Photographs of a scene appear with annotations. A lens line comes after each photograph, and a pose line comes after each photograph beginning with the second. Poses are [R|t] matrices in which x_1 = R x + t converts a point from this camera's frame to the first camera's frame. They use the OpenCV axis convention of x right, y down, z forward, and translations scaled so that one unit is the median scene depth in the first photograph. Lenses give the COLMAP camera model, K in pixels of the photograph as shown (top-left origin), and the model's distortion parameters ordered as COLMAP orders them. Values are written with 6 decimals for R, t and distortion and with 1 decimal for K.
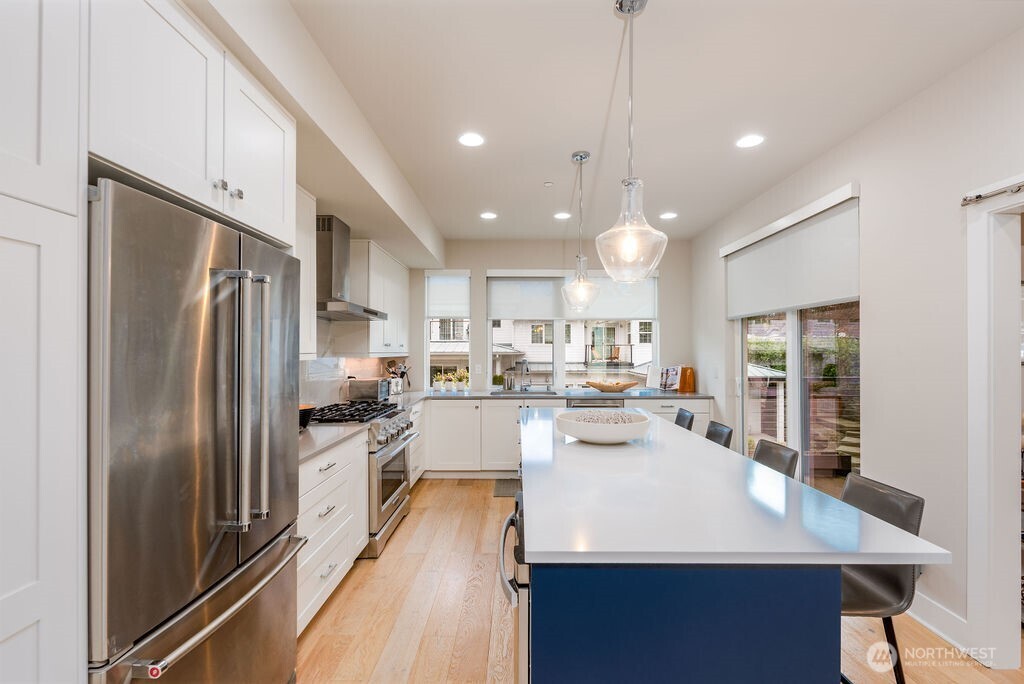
lens RADIAL K [[449.2, 0, 515.2], [0, 449.2, 349.0], [0, 0, 1]] dist [-0.009506, 0.000223]
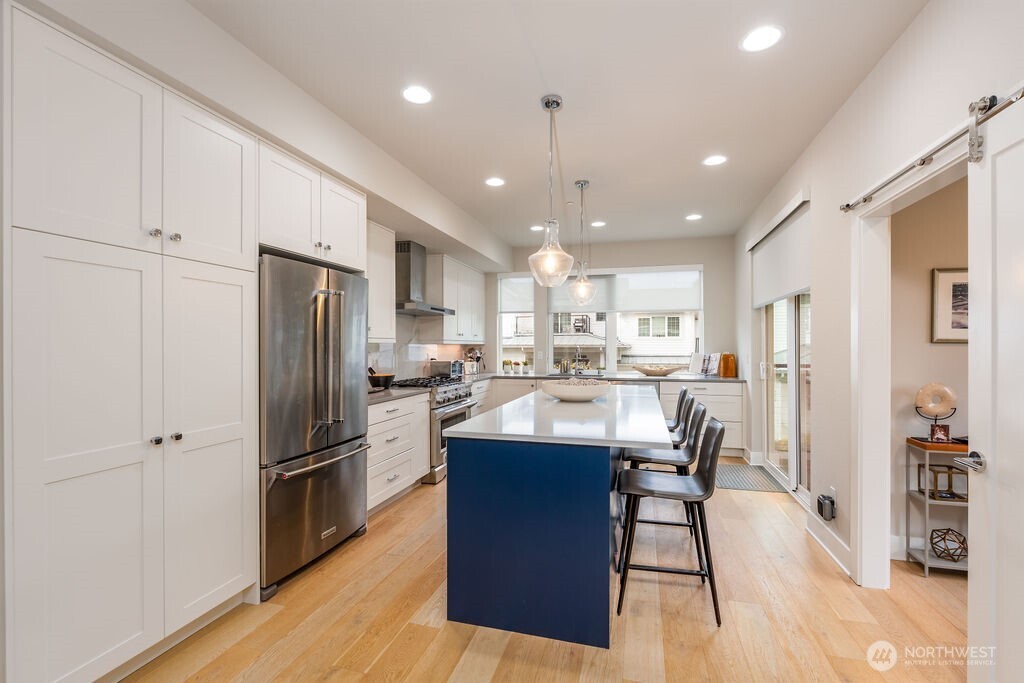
lens RADIAL K [[449.2, 0, 516.2], [0, 449.2, 345.7], [0, 0, 1]] dist [-0.009506, 0.000223]
pose [[0.964687, -0.001599, -0.263394, 0.251380], [0.002705, 0.999989, 0.003835, 0.022364], [0.263385, -0.004412, 0.964681, -0.238778]]
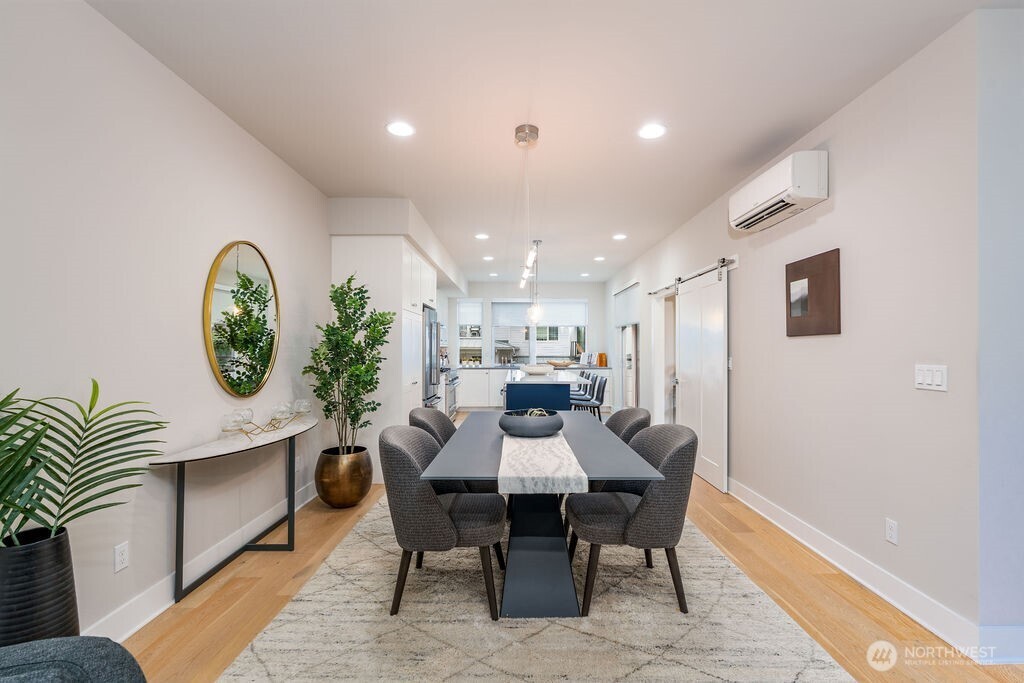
lens RADIAL K [[449.2, 0, 512.5], [0, 449.2, 349.3], [0, 0, 1]] dist [-0.009506, 0.000223]
pose [[0.999999, 0.001394, -0.000757, 0.031238], [-0.001389, 0.999972, 0.007389, 0.017964], [0.000767, -0.007388, 0.999972, -1.172460]]
